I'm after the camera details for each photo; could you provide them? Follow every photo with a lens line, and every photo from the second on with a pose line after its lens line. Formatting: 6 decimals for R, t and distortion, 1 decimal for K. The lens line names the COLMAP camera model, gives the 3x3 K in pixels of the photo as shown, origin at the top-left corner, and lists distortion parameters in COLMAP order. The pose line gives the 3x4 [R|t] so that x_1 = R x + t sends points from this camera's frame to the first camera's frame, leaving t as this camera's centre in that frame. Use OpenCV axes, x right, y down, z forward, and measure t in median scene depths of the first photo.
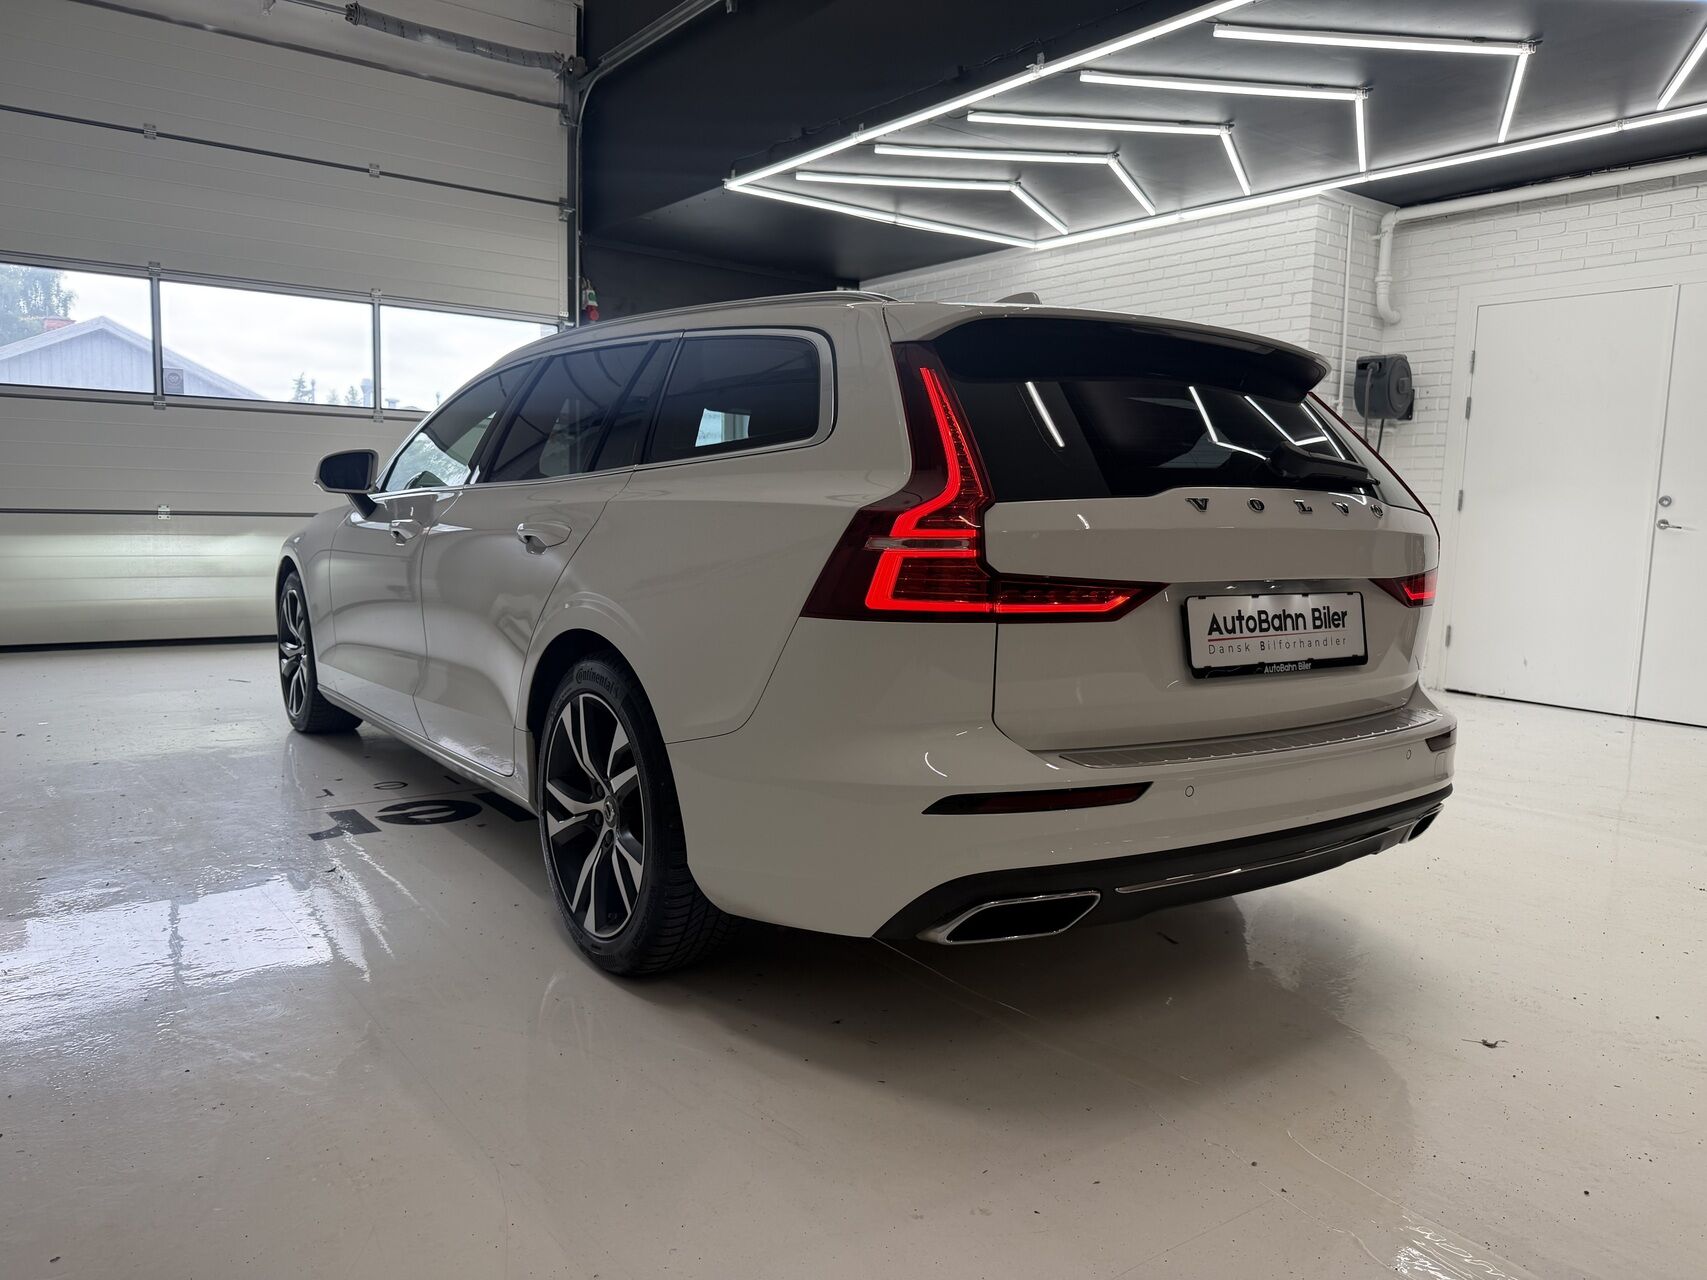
lens RADIAL K [[1210.3, 0, 853.5], [0, 1210.3, 640.0], [0, 0, 1]] dist [0.055276, -0.072558]
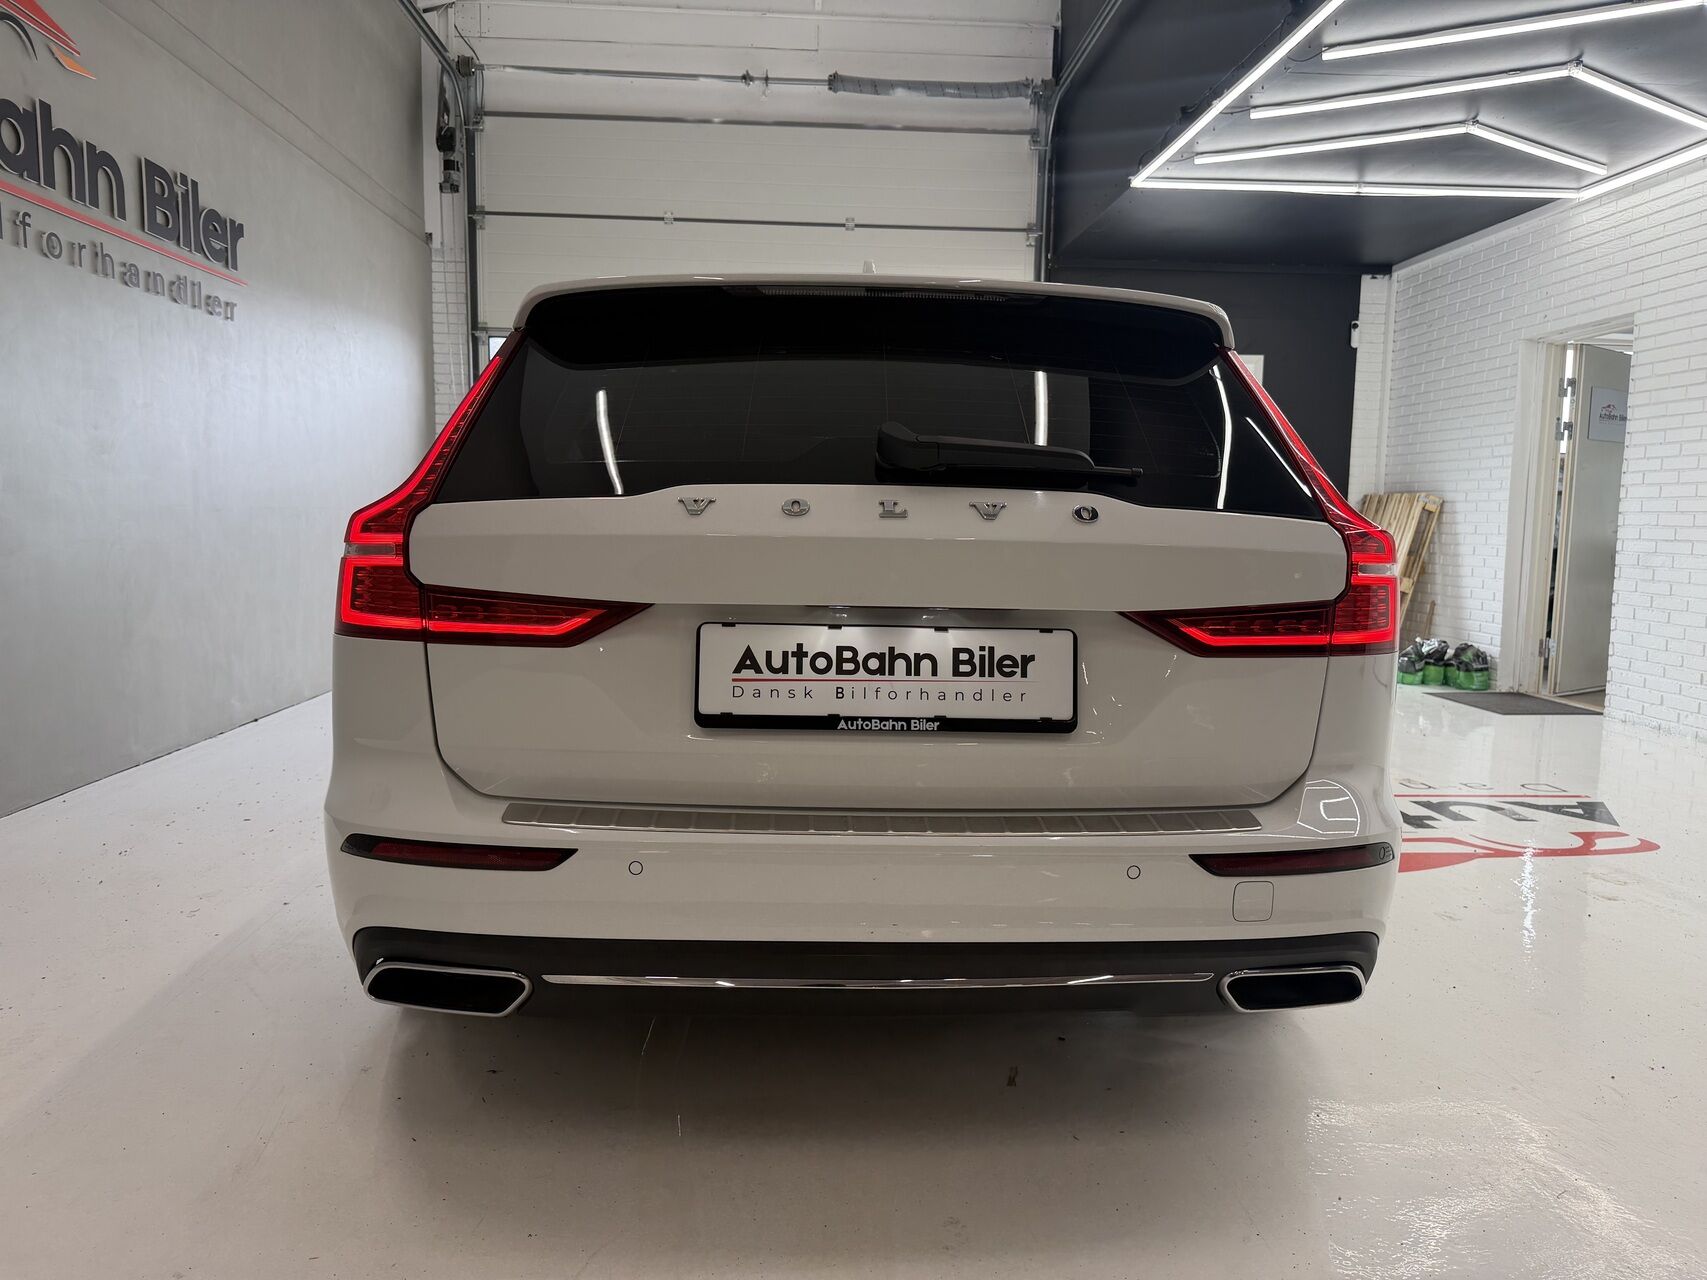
lens RADIAL K [[1205.4, 0, 854.4], [0, 1205.4, 643.7], [0, 0, 1]] dist [0.074674, -0.088194]
pose [[0.841161, 0.044249, -0.538972, 0.729089], [-0.055937, 0.998420, -0.005330, -0.021749], [0.537885, 0.034632, 0.842307, 0.366745]]
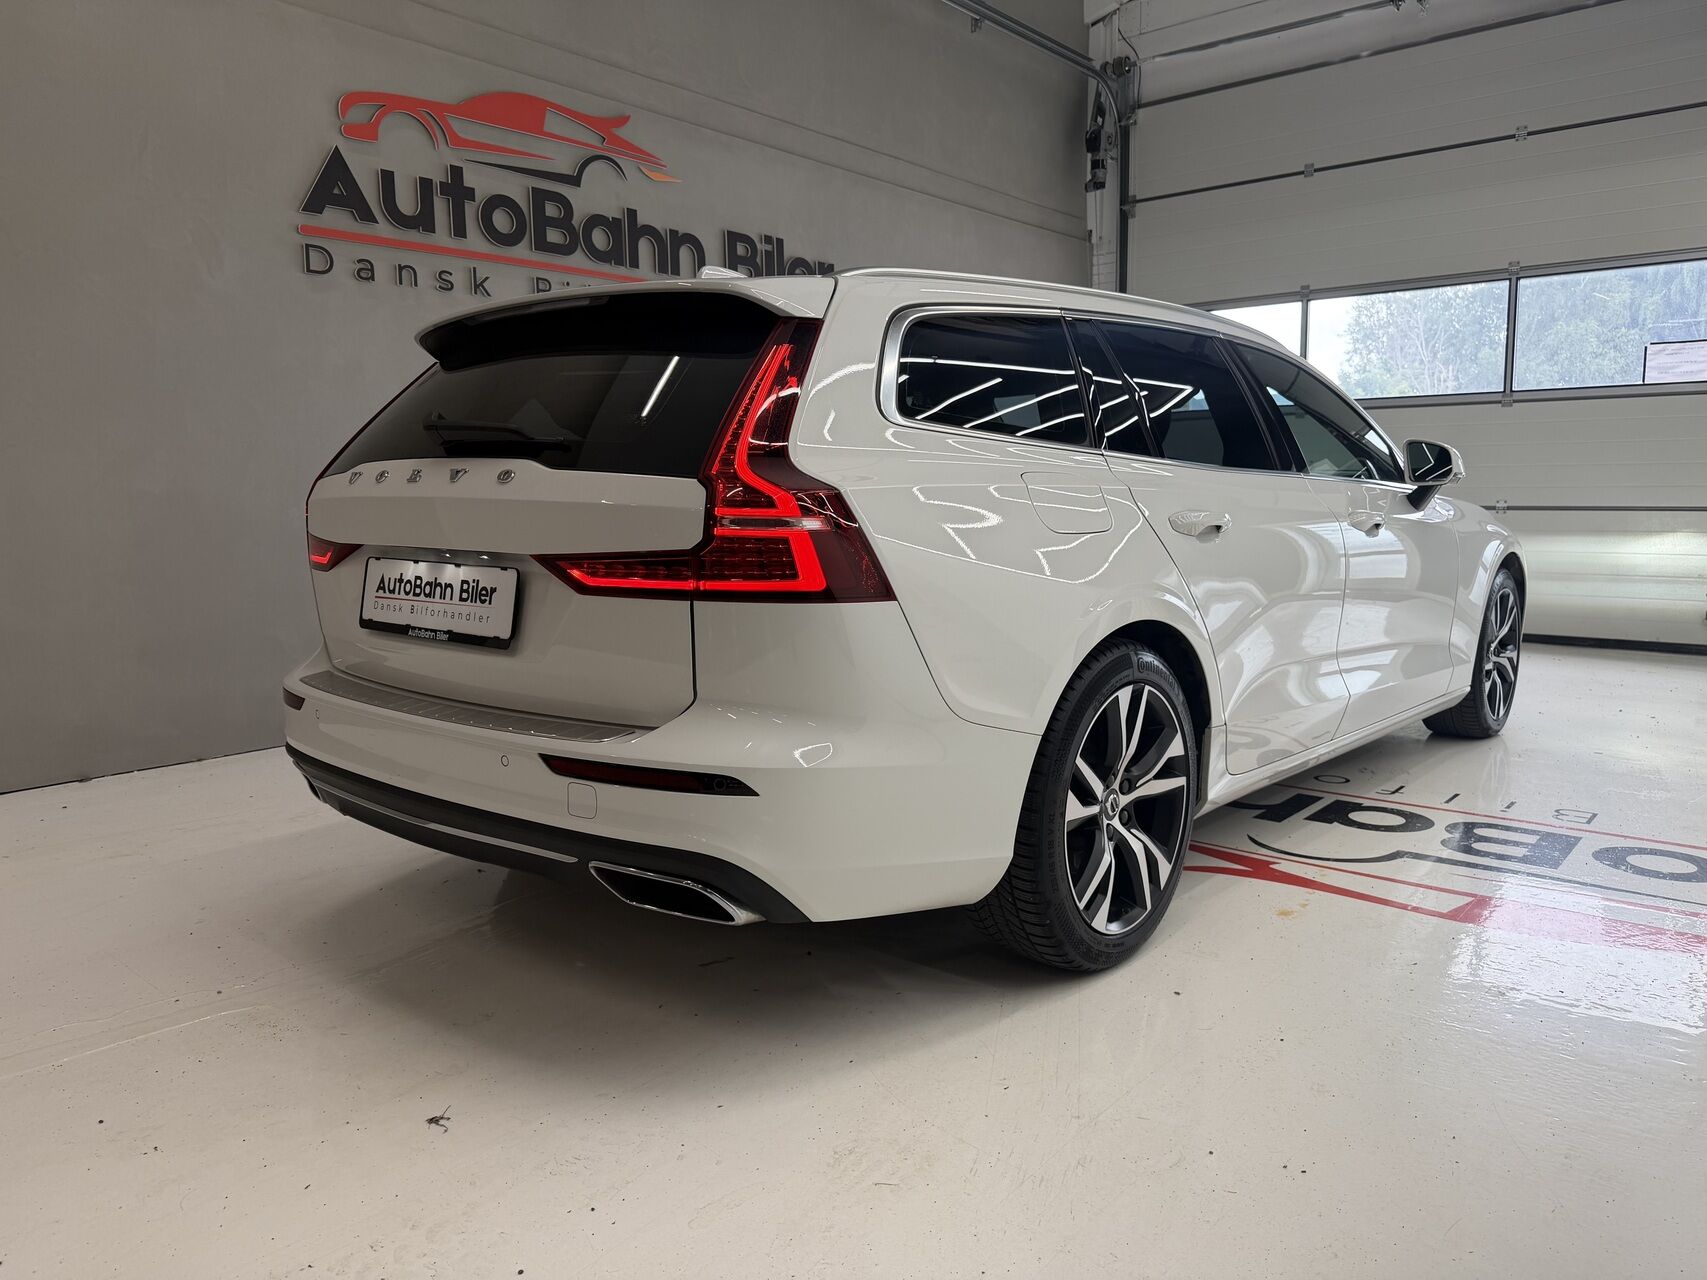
lens RADIAL K [[1210.3, 0, 853.5], [0, 1210.3, 640.0], [0, 0, 1]] dist [0.055276, -0.072558]
pose [[0.245019, 0.092732, -0.965073, 1.417507], [-0.095697, 0.992868, 0.071107, -0.078564], [0.964784, 0.074932, 0.252146, 1.080846]]
